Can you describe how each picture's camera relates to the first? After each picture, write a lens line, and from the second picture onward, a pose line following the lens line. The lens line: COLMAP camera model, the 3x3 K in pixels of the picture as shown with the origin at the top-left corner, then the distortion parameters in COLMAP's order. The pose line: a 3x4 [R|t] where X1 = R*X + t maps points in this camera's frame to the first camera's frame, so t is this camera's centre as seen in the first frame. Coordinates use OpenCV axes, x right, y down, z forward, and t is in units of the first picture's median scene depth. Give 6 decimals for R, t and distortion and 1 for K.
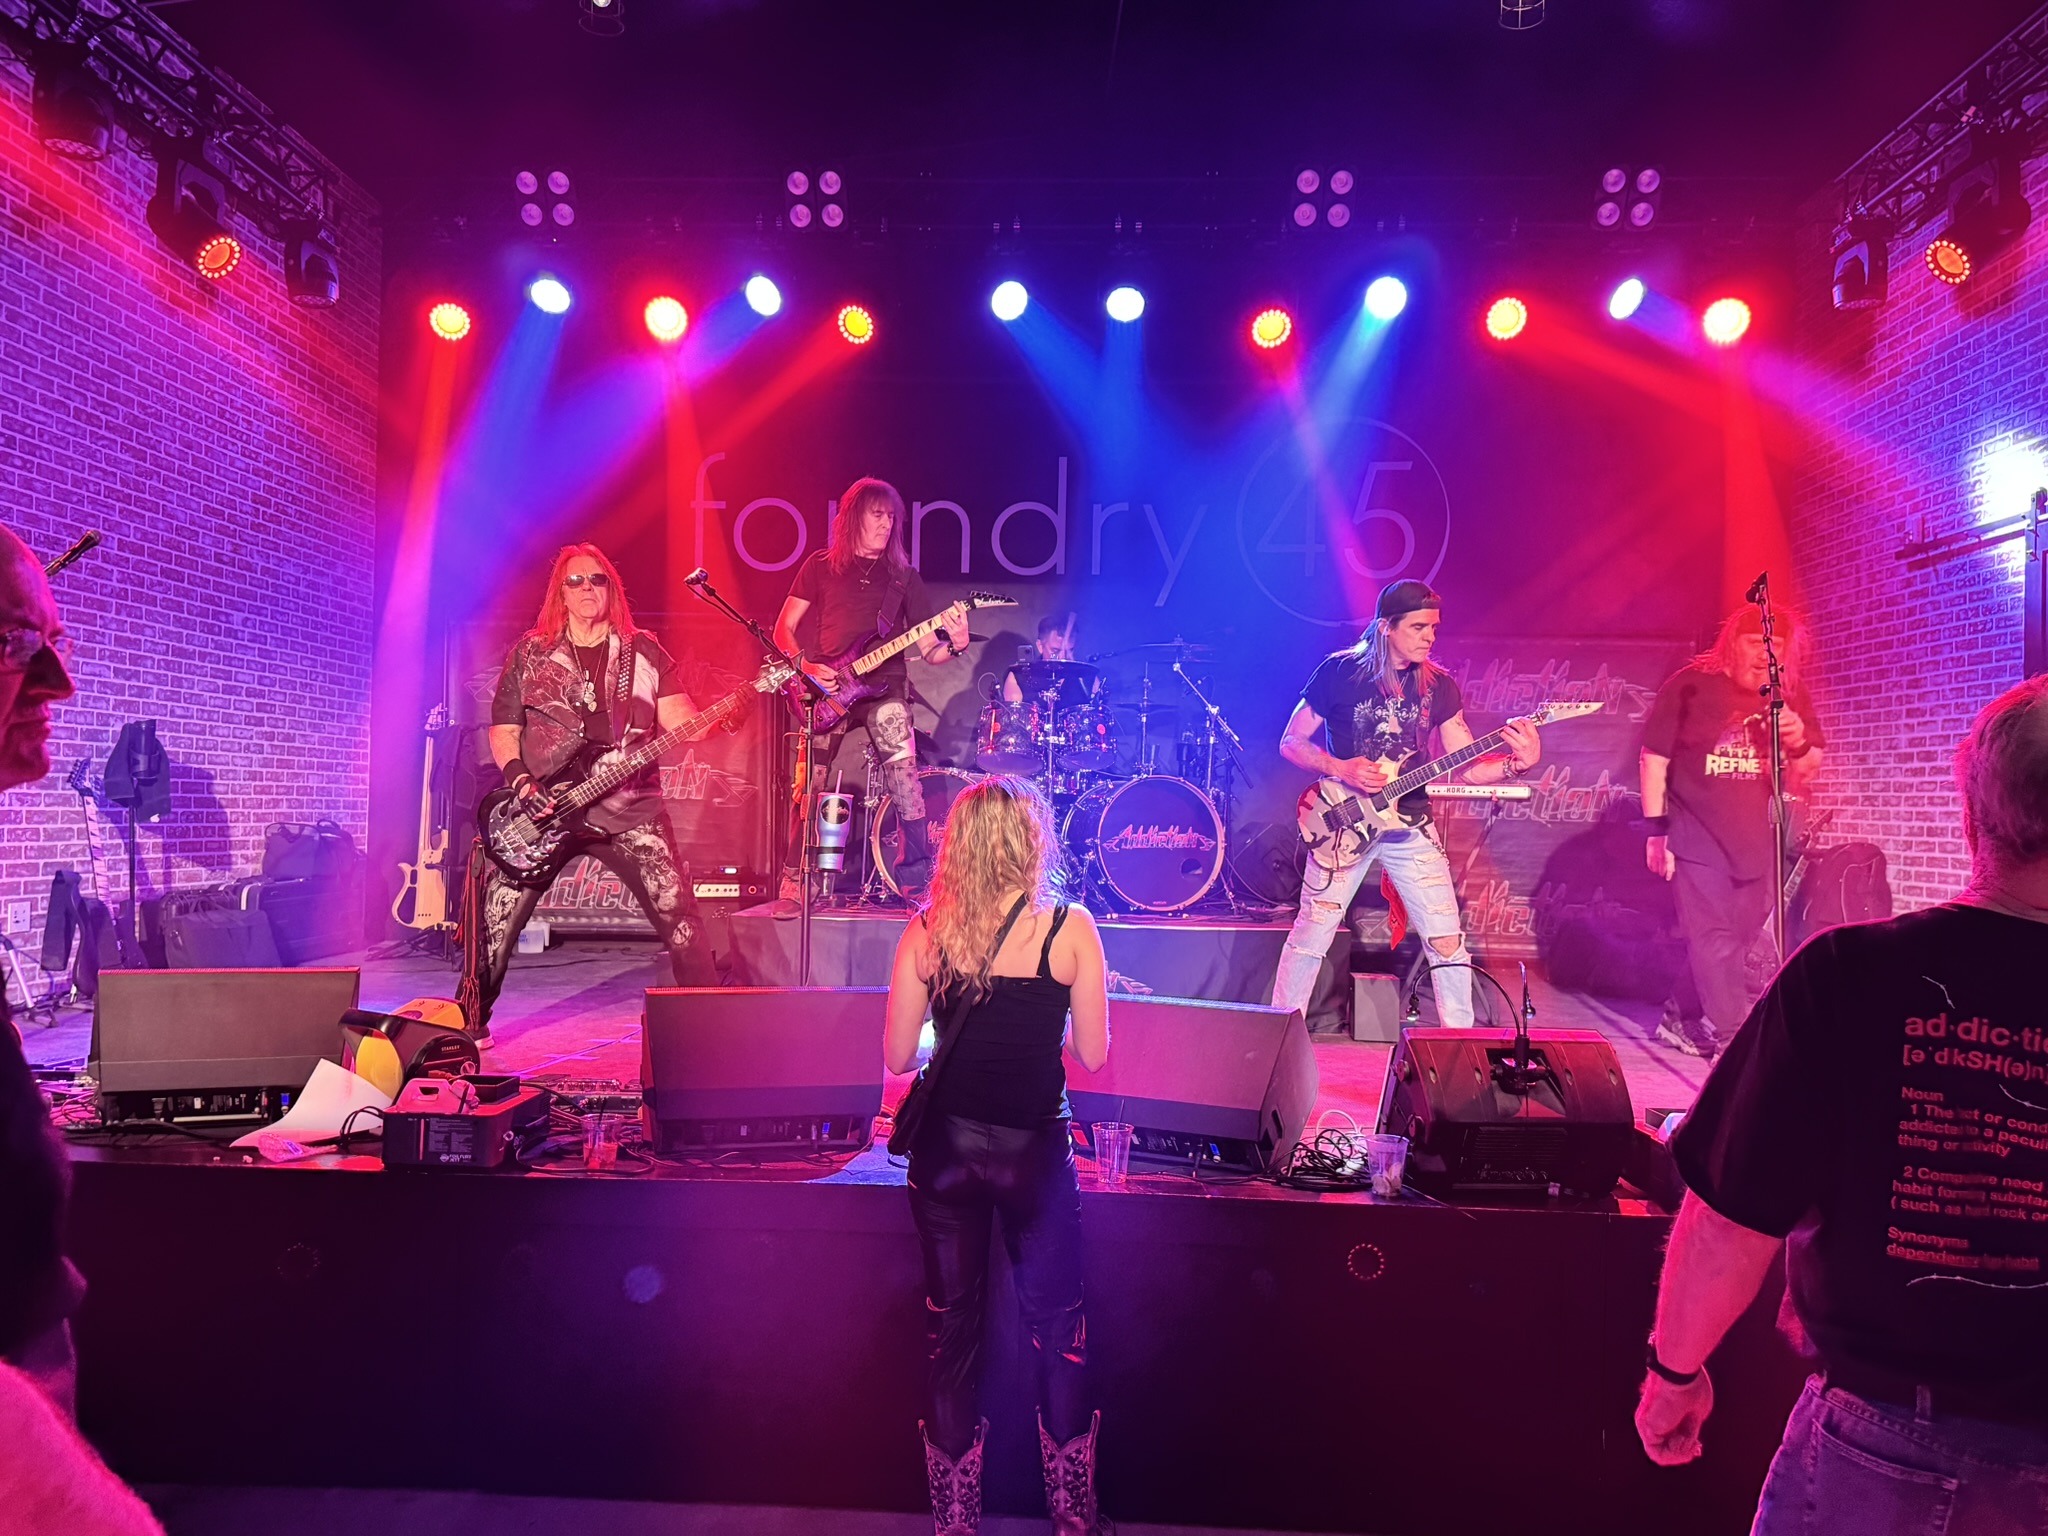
lens RADIAL K [[1551.6, 0, 1018.1], [0, 1551.6, 775.3], [0, 0, 1]] dist [0.079173, -0.088840]
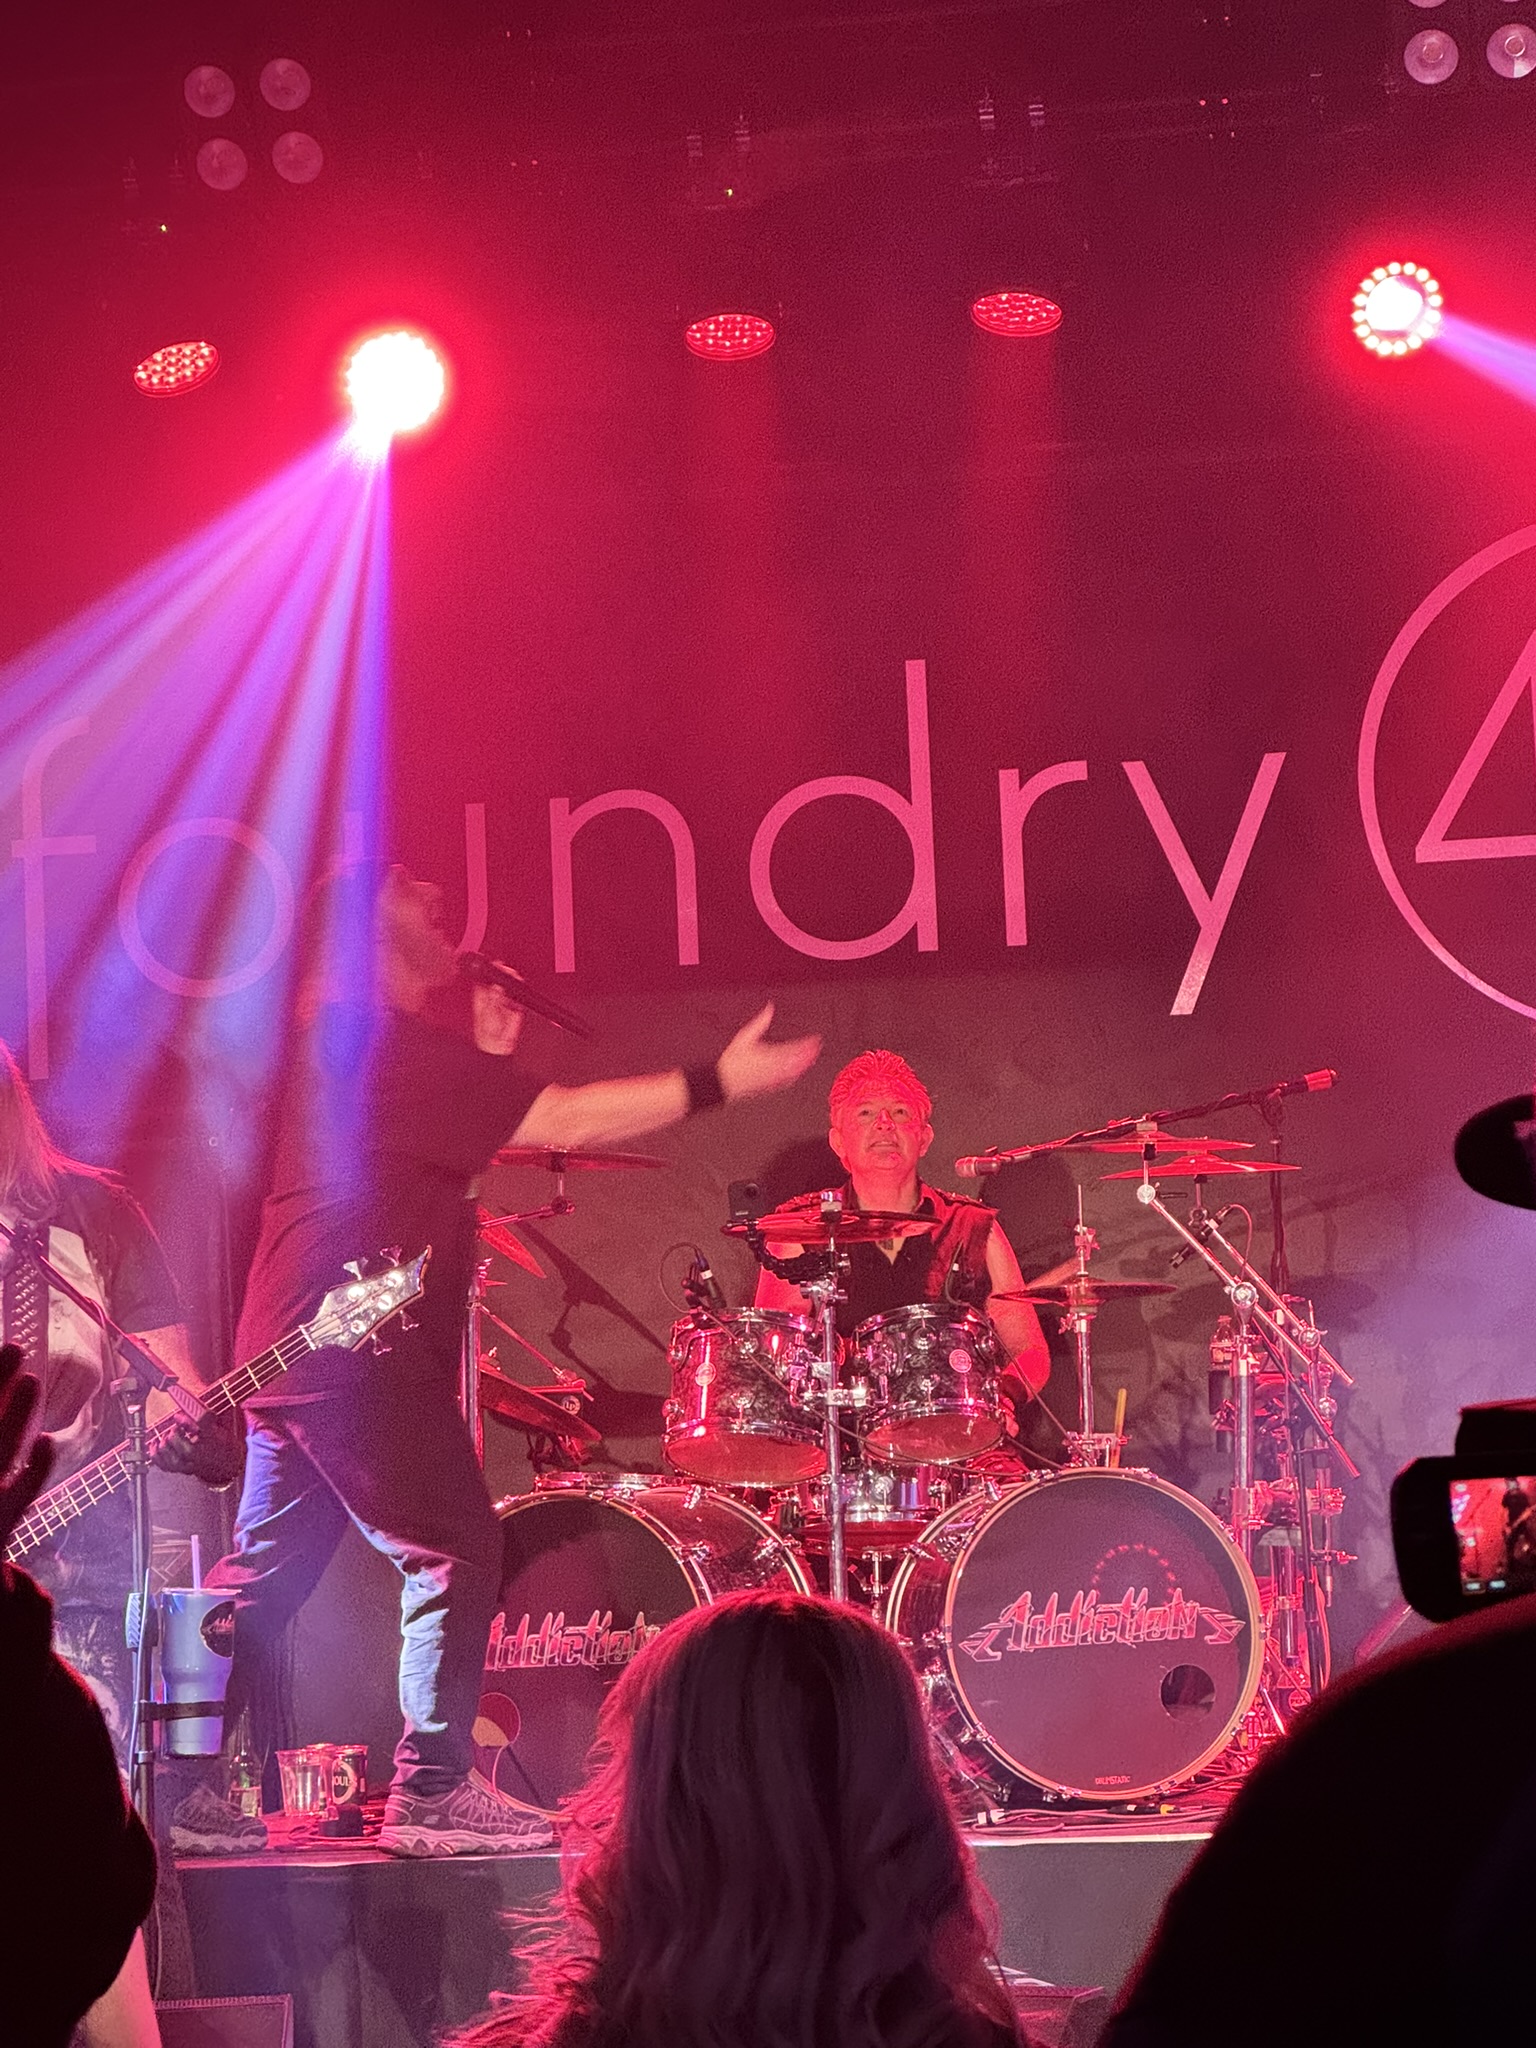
lens RADIAL K [[4872.7, 0, 768.0], [0, 4872.7, 1024.0], [0, 0, 1]] dist [0.037034, 0.865827]
pose [[0.992608, -0.074211, -0.096036, 0.132383], [0.065980, 0.994089, -0.086219, -0.010291], [0.101867, 0.079245, 0.991637, -0.292500]]
